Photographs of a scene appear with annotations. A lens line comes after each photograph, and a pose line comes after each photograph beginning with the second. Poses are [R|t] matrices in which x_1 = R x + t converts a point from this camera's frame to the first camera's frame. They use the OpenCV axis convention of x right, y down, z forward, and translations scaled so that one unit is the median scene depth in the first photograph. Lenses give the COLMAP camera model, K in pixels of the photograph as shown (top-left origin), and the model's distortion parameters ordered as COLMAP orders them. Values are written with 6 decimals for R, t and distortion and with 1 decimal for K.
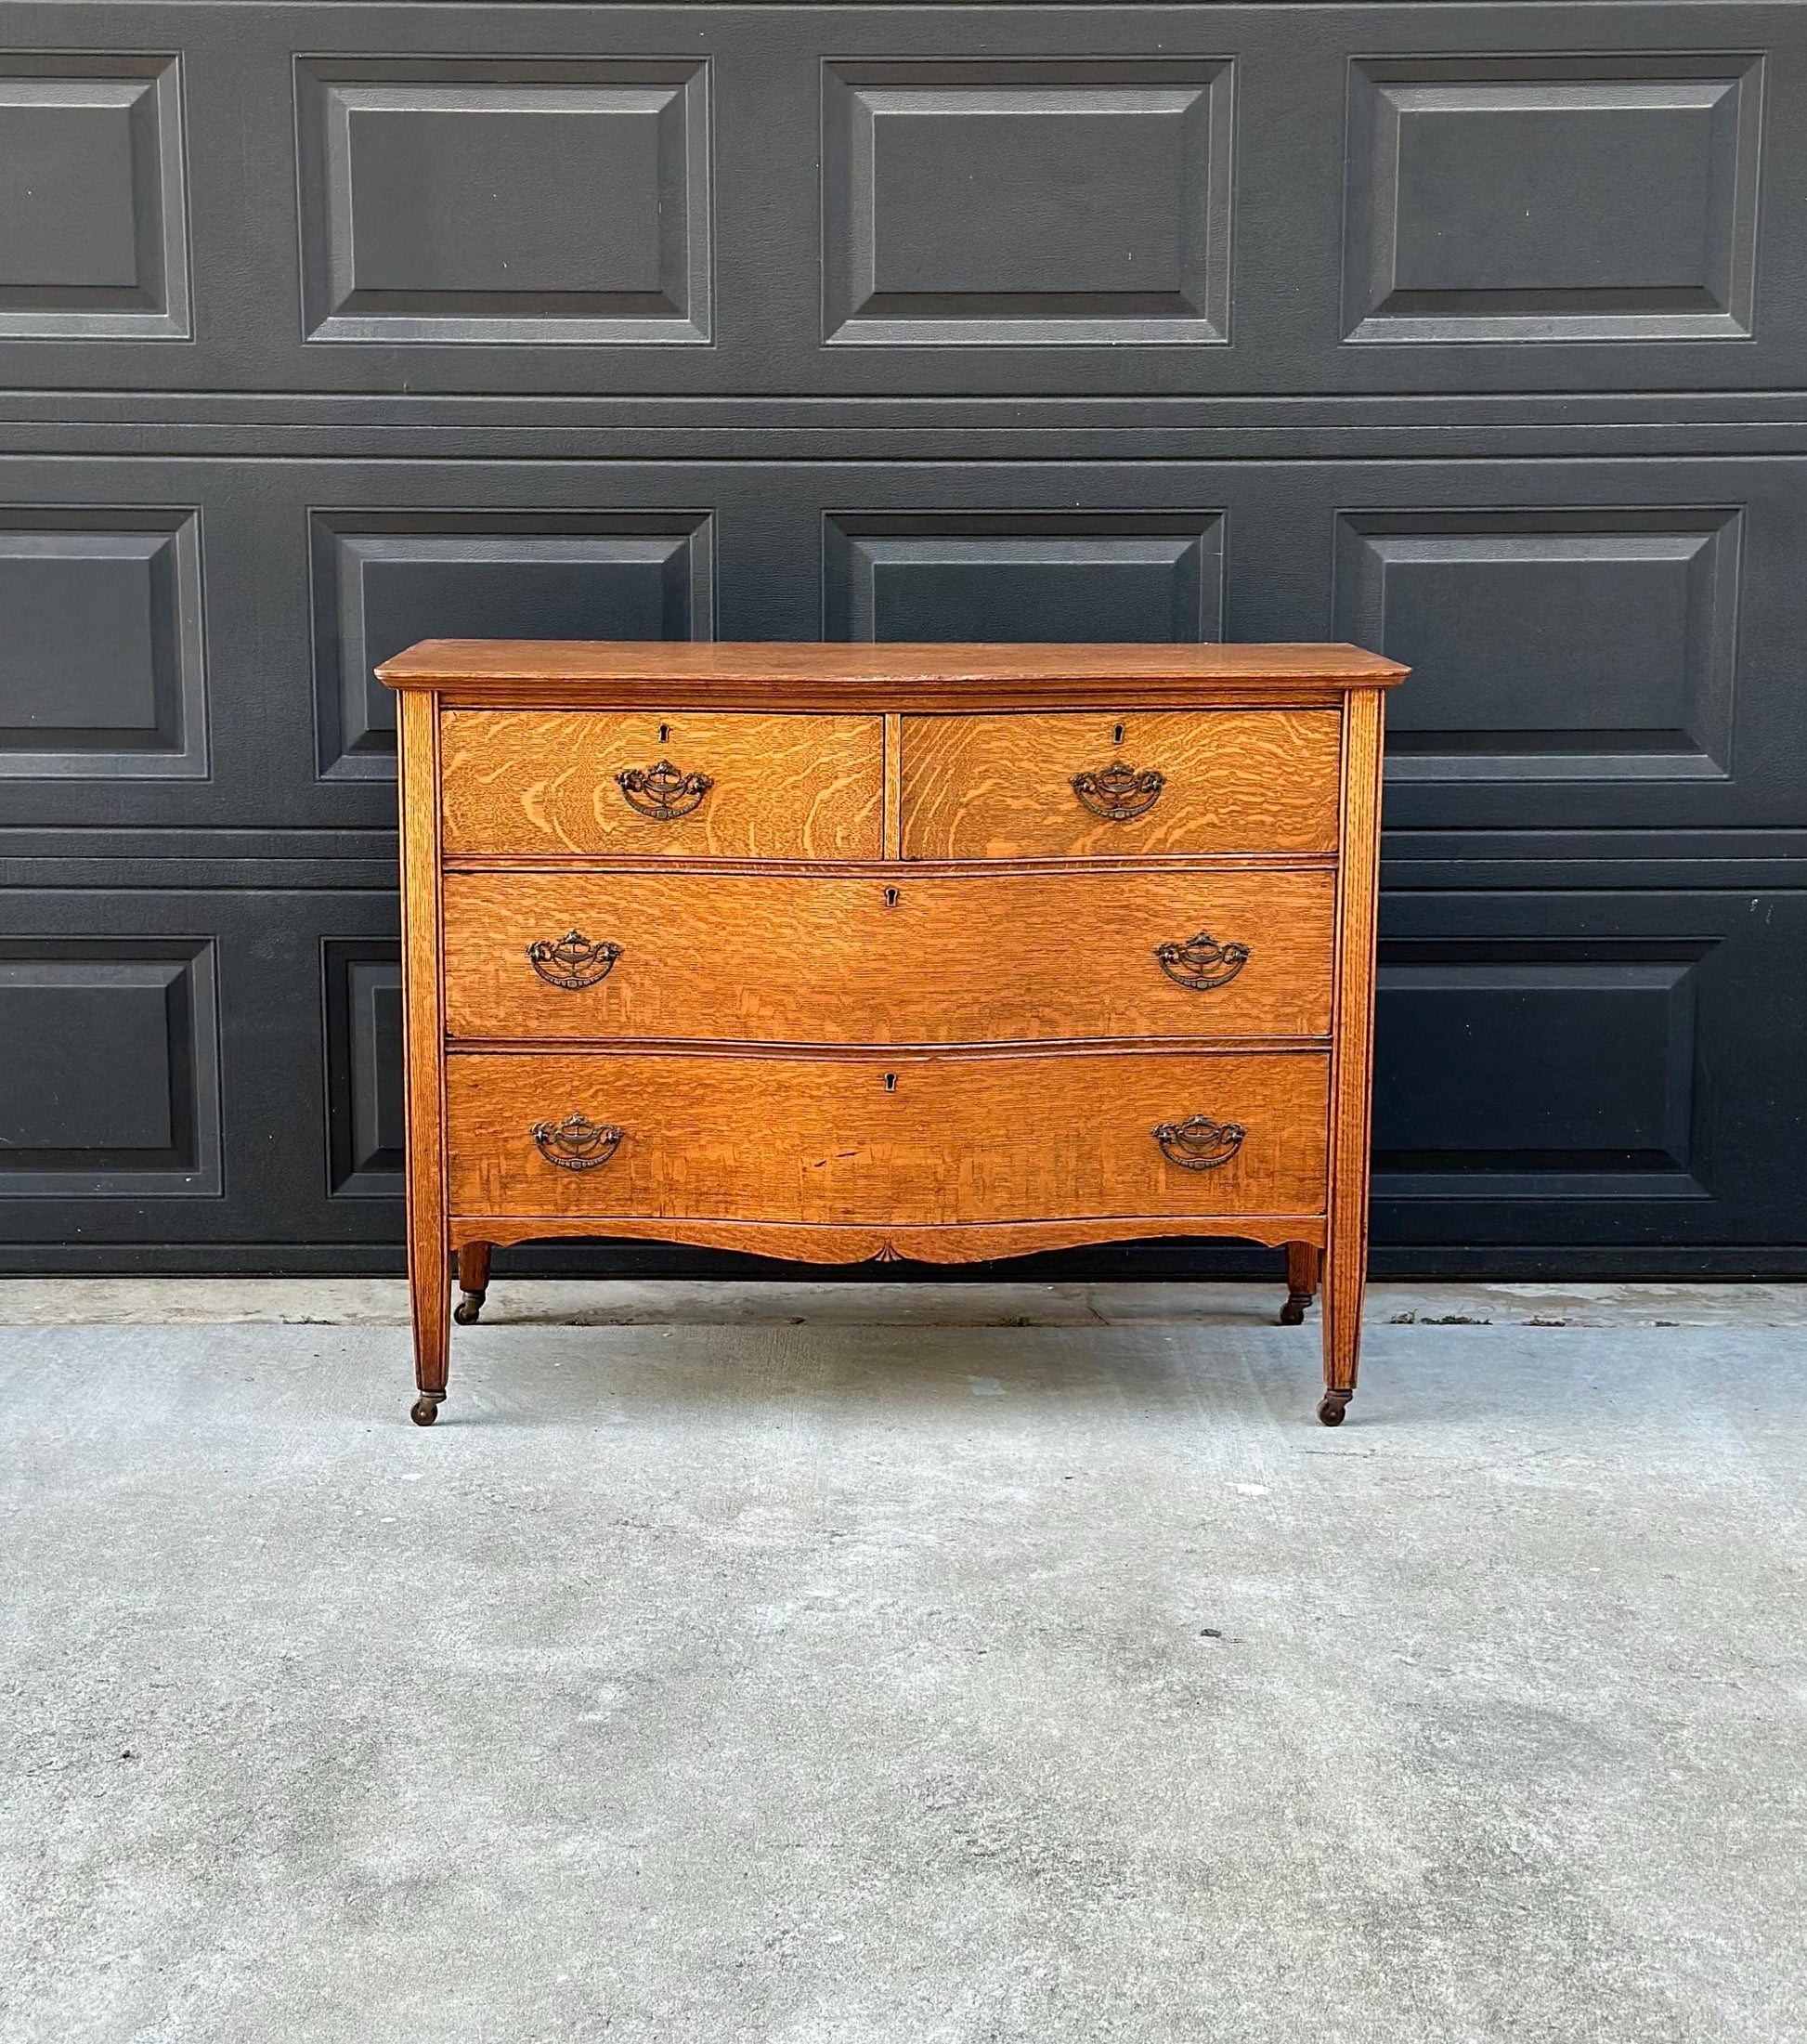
lens RADIAL K [[3601.0, 0, 830.1], [0, 3601.0, 1150.0], [0, 0, 1]] dist [0.148721, 0.000000]
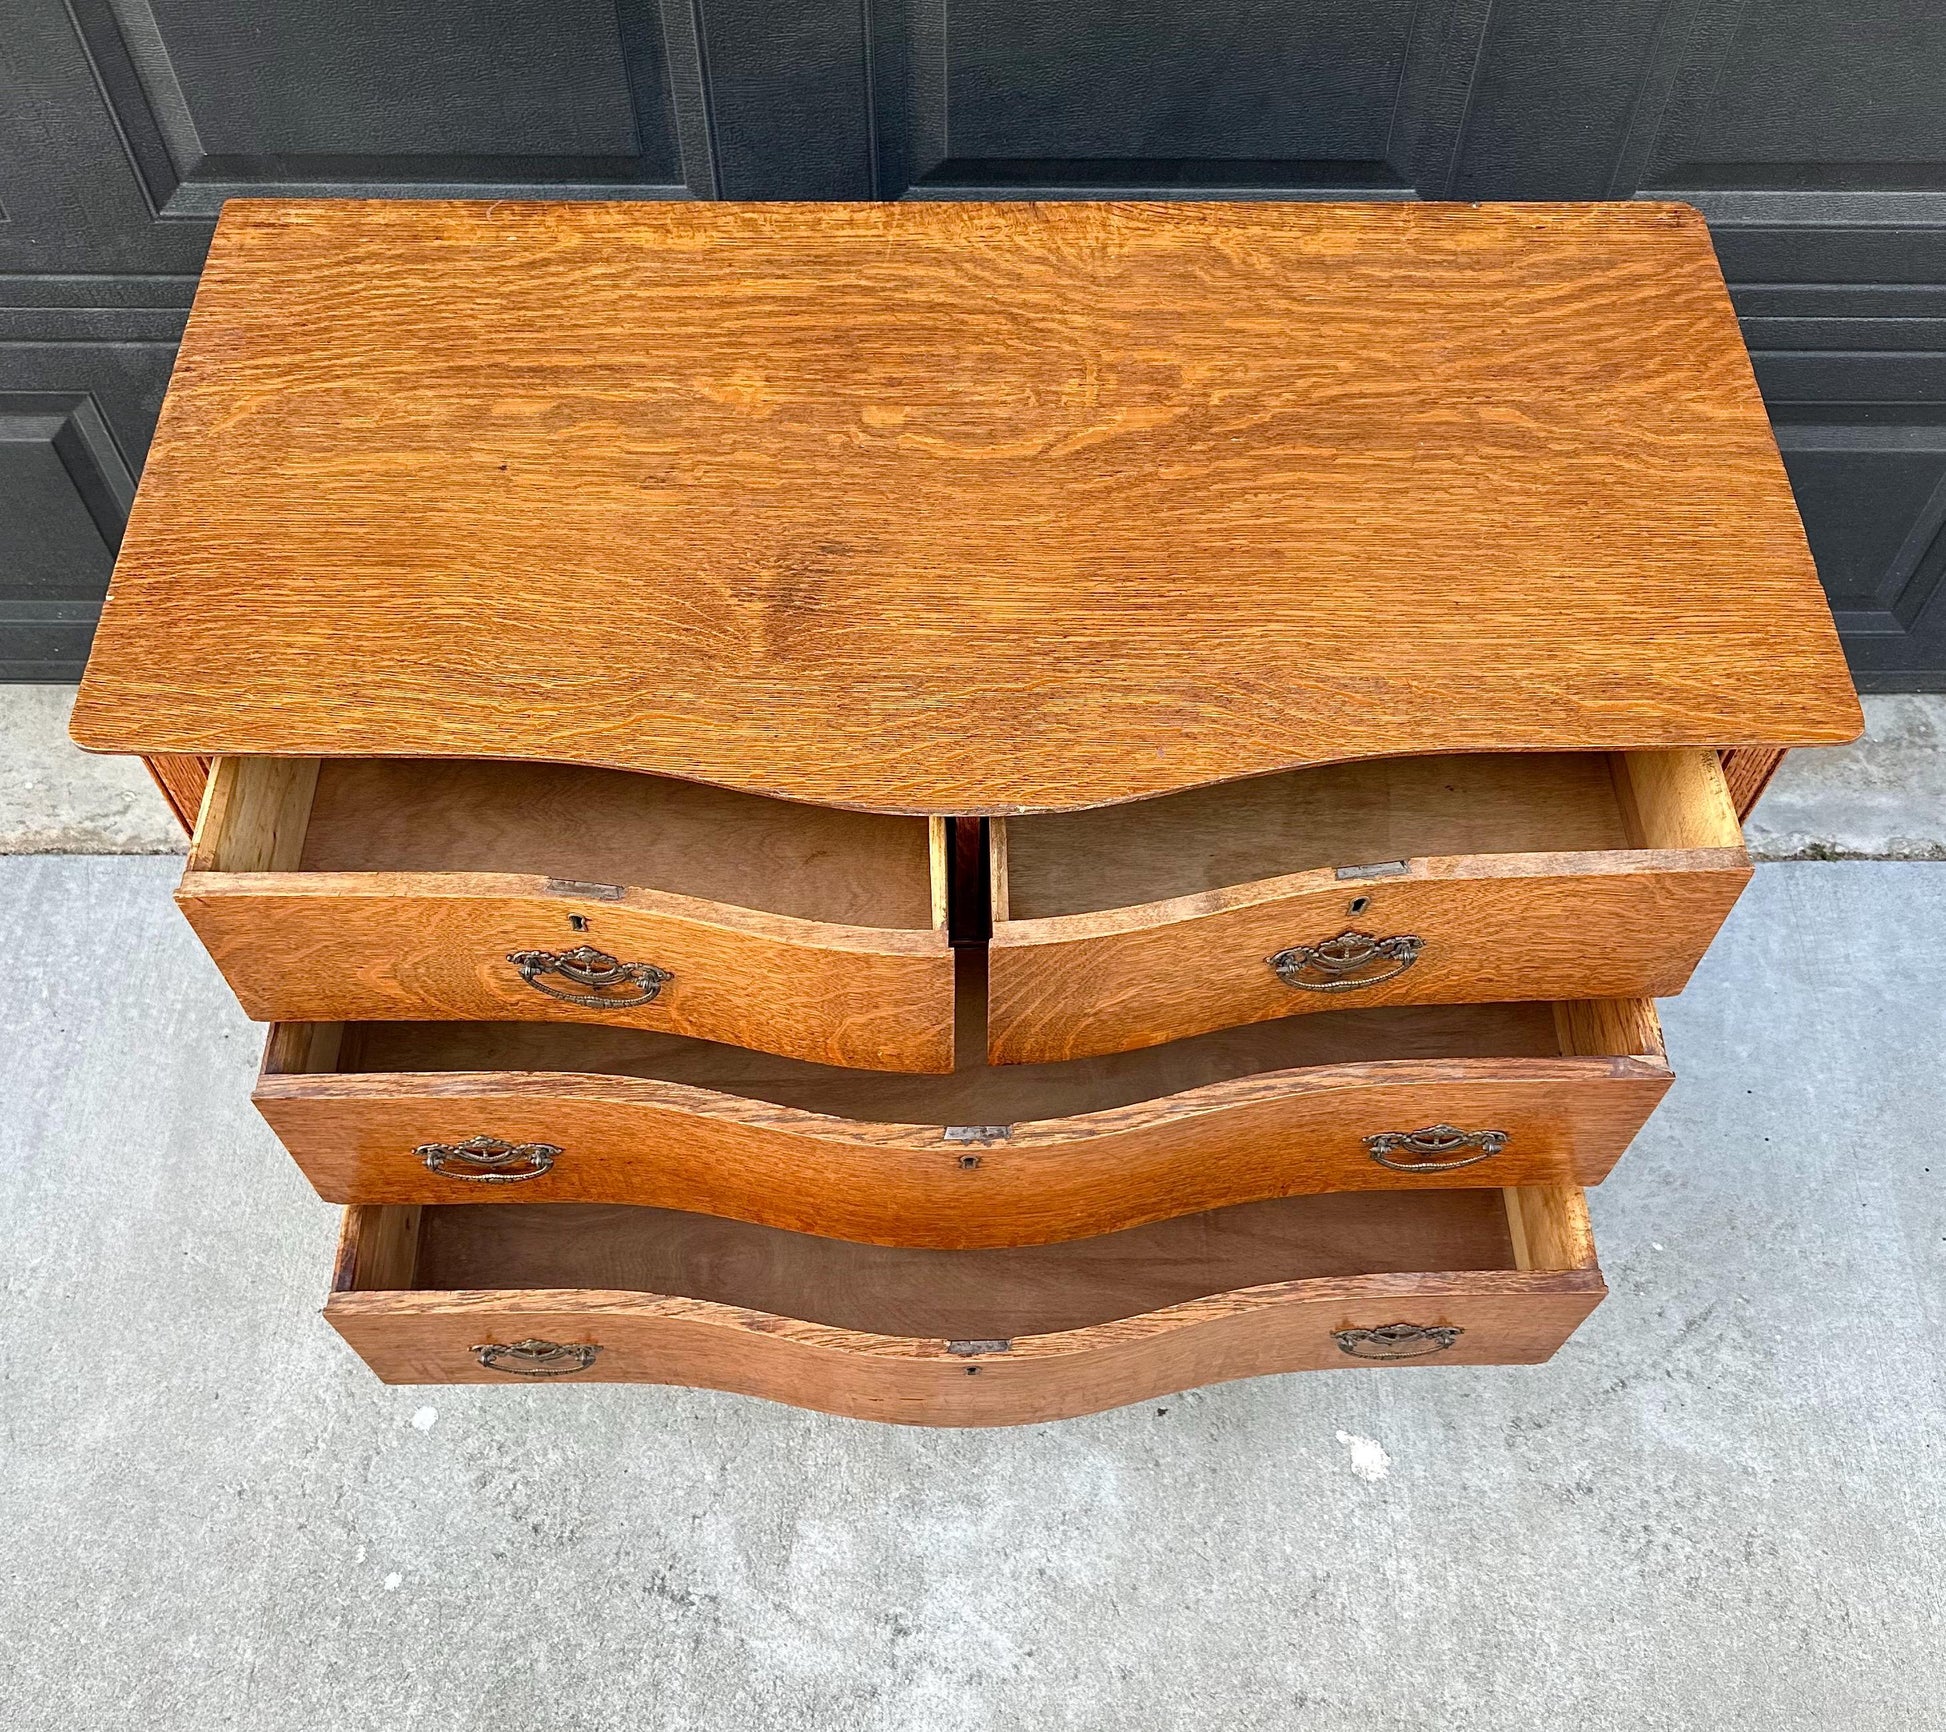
lens RADIAL K [[1910.8, 0, 954.8], [0, 1910.8, 957.2], [0, 0, 1]] dist [0.031731, 0.000000]
pose [[0.999987, -0.005134, 0.000607, 0.014835], [0.003041, 0.679050, 0.734086, -0.328317], [-0.004181, -0.734074, 0.679056, 0.749449]]
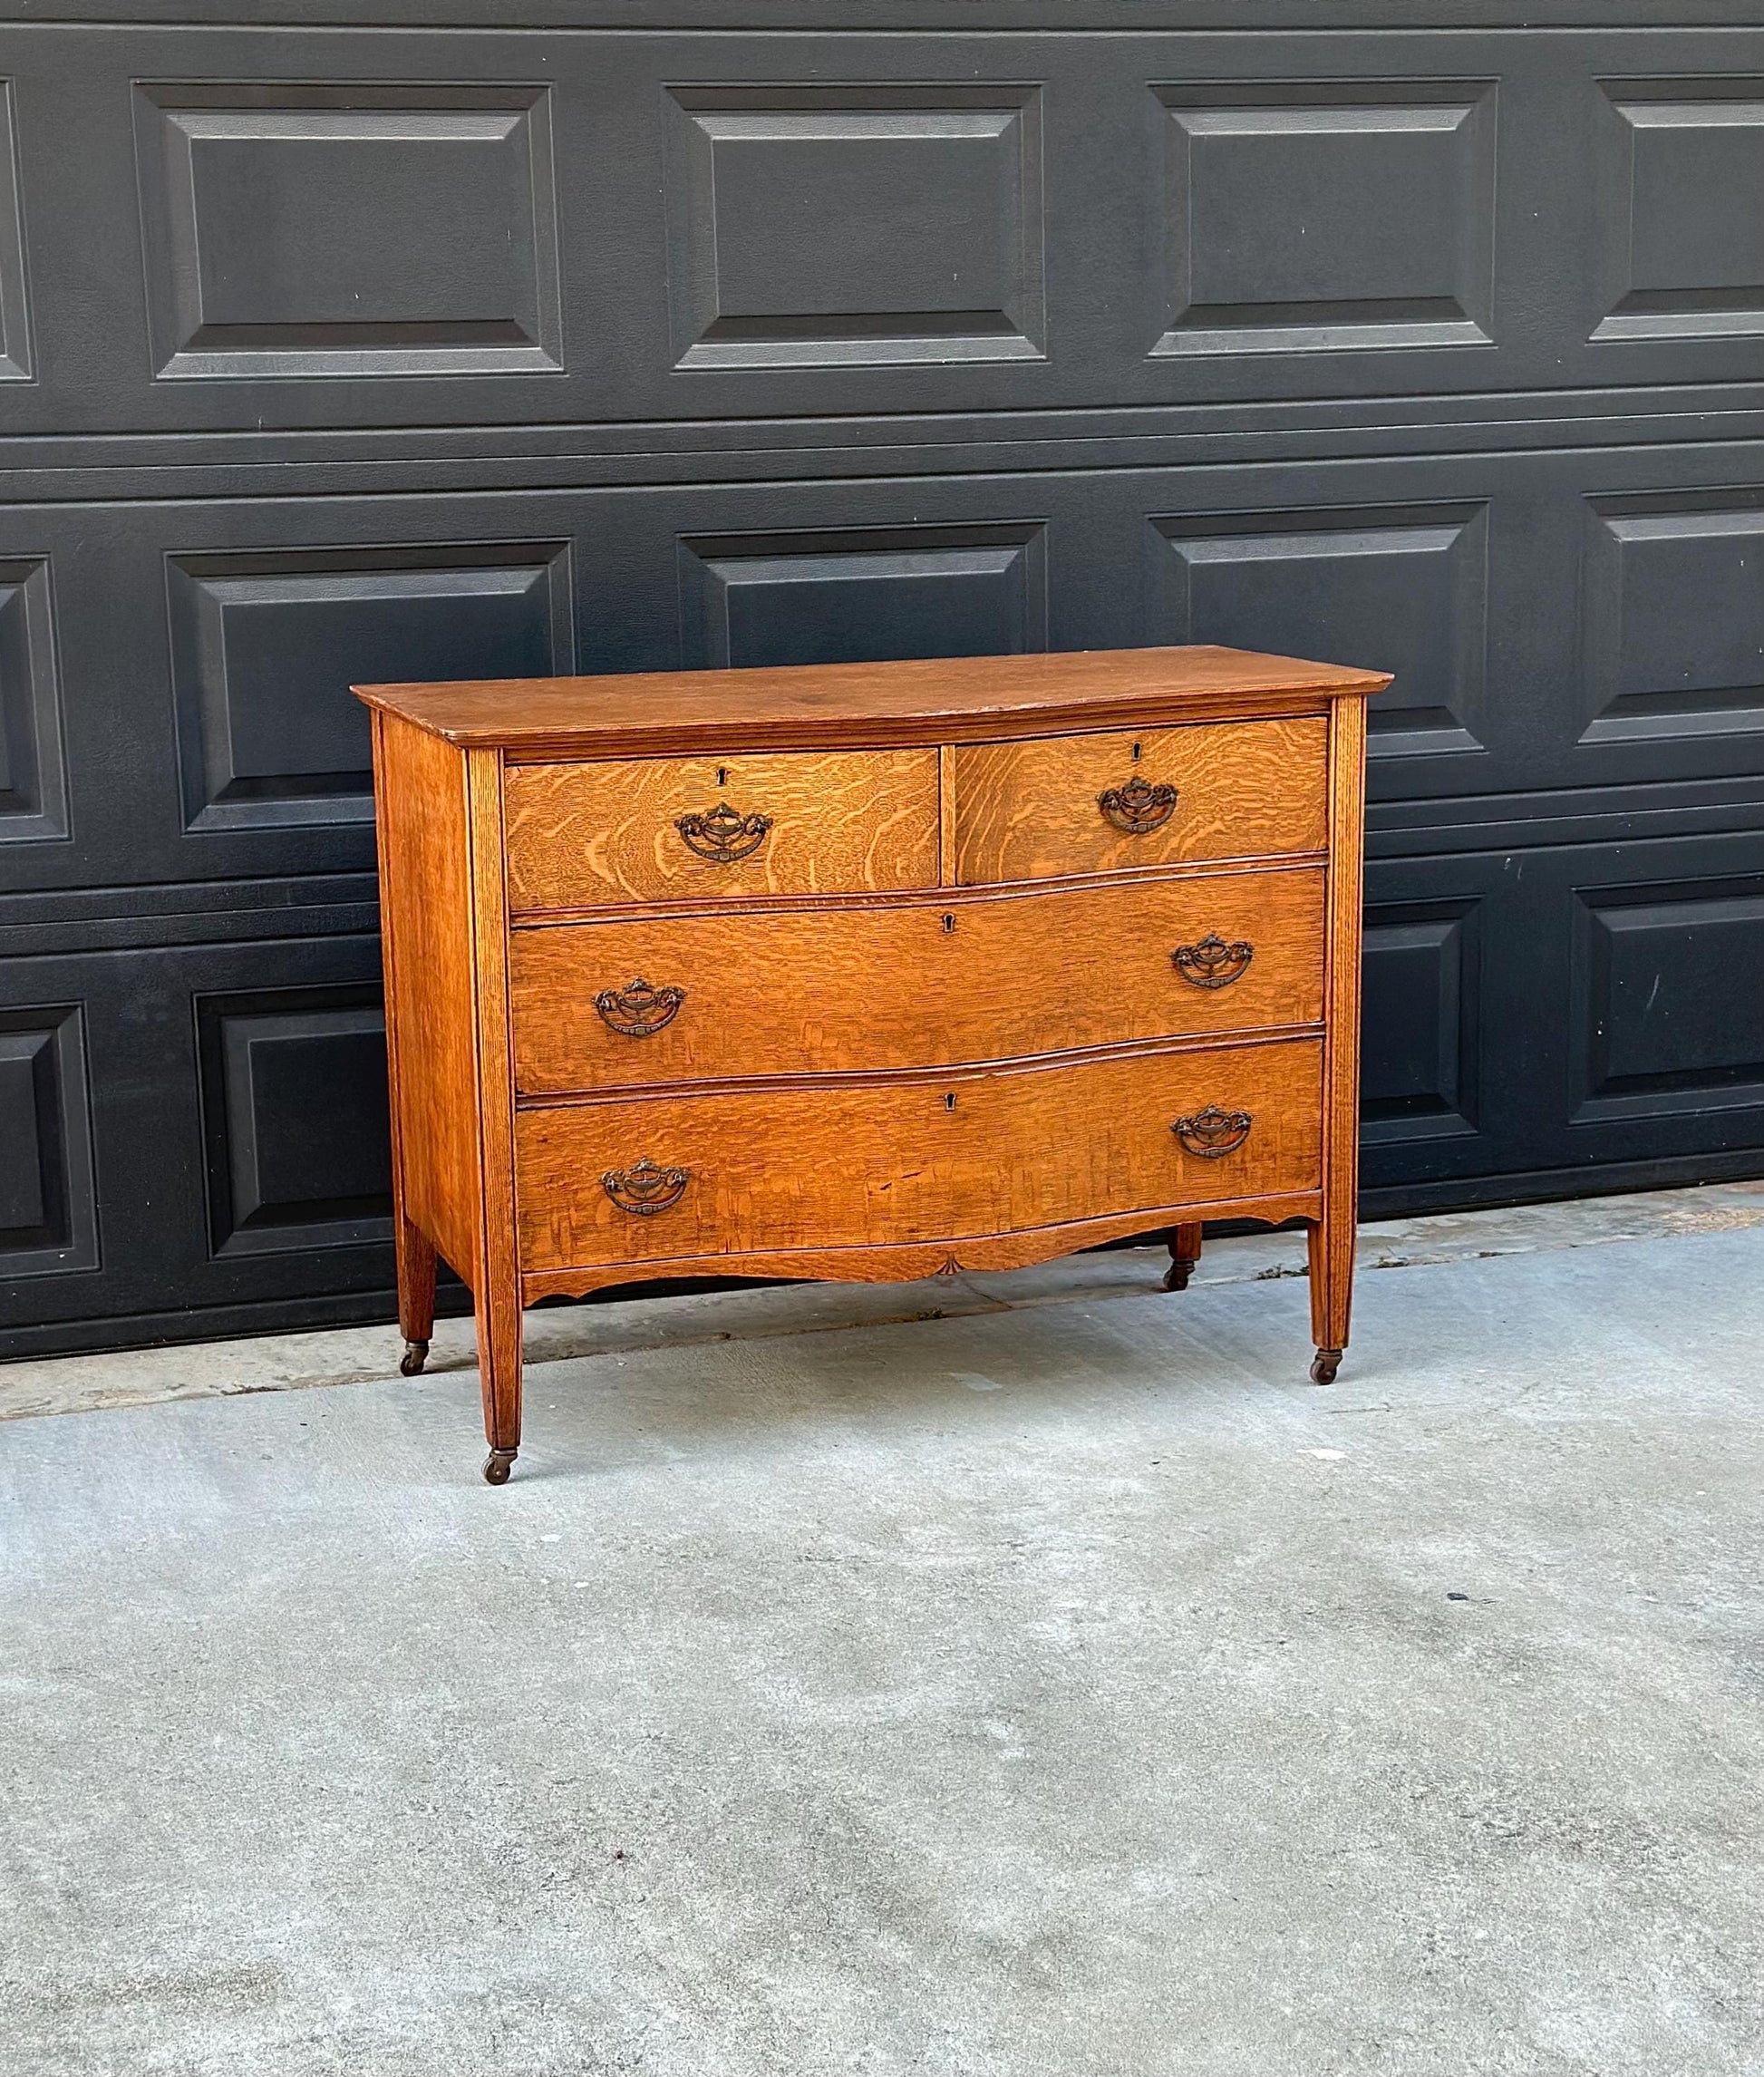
lens RADIAL K [[3577.5, 0, 770.9], [0, 3577.5, 1183.1], [0, 0, 1]] dist [0.147599, 0.000000]
pose [[0.949457, -0.093226, 0.299733, -0.340109], [0.083587, 0.995491, 0.044850, -0.045684], [-0.302562, -0.017529, 0.952968, 0.039465]]
